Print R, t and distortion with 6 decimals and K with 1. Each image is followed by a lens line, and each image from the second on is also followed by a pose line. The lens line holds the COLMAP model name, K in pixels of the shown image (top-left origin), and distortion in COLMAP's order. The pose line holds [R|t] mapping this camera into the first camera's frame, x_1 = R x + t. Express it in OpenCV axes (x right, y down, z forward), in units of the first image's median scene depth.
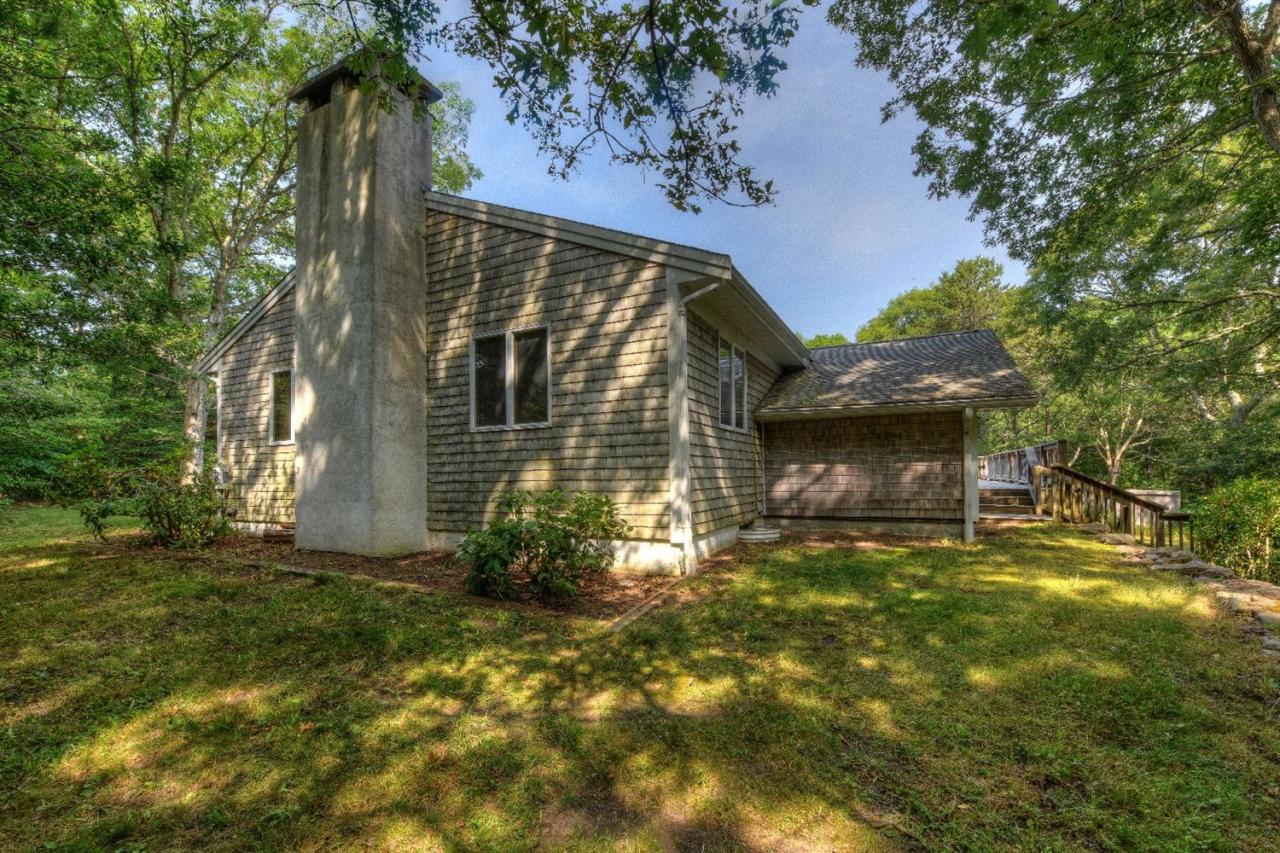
lens RADIAL K [[509.7, 0, 644.8], [0, 509.7, 426.6], [0, 0, 1]] dist [-0.019803, -0.000259]
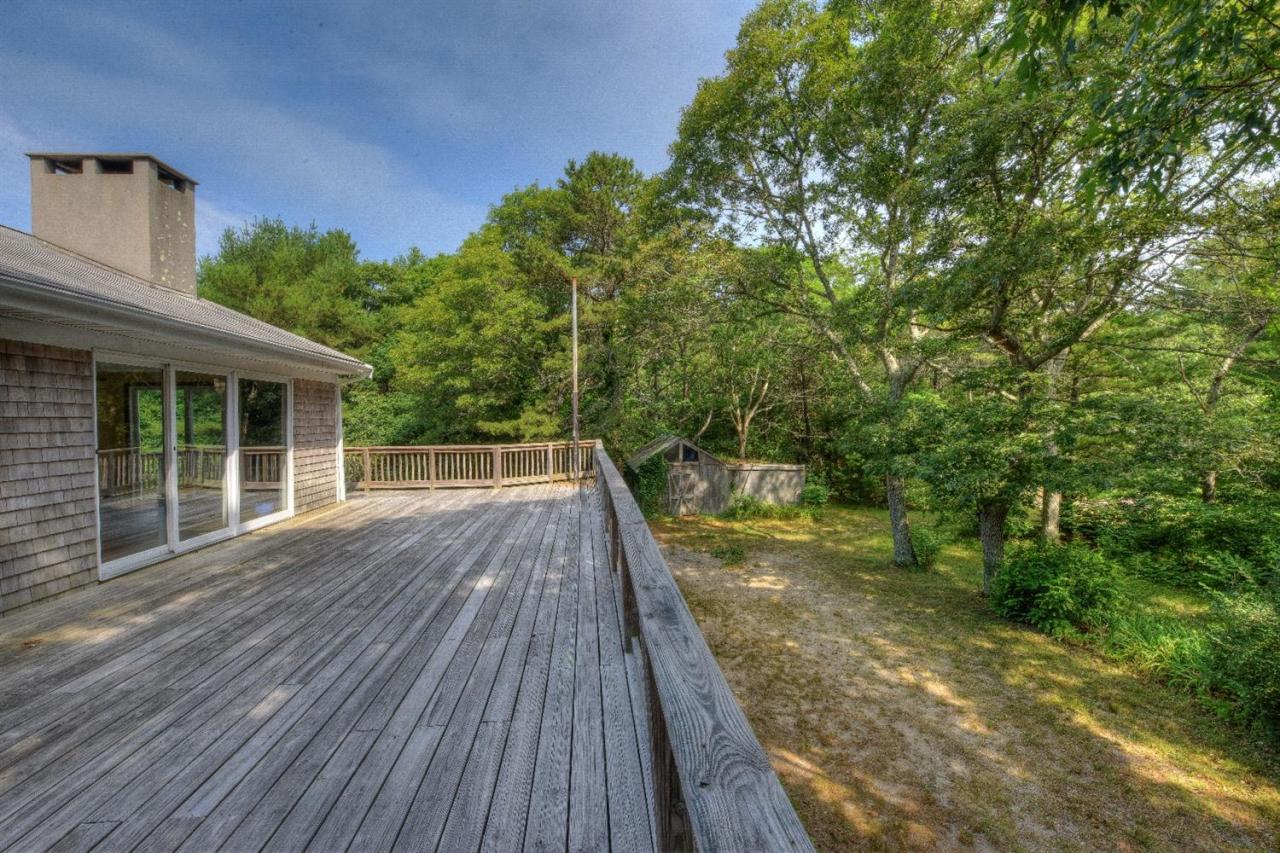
lens RADIAL K [[509.7, 0, 644.8], [0, 509.7, 426.6], [0, 0, 1]] dist [-0.019803, -0.000259]
pose [[0.845417, -0.000795, 0.534107, 0.294166], [-0.032533, 0.998065, 0.052980, 0.023857], [-0.533116, -0.062166, 0.843755, 0.317610]]
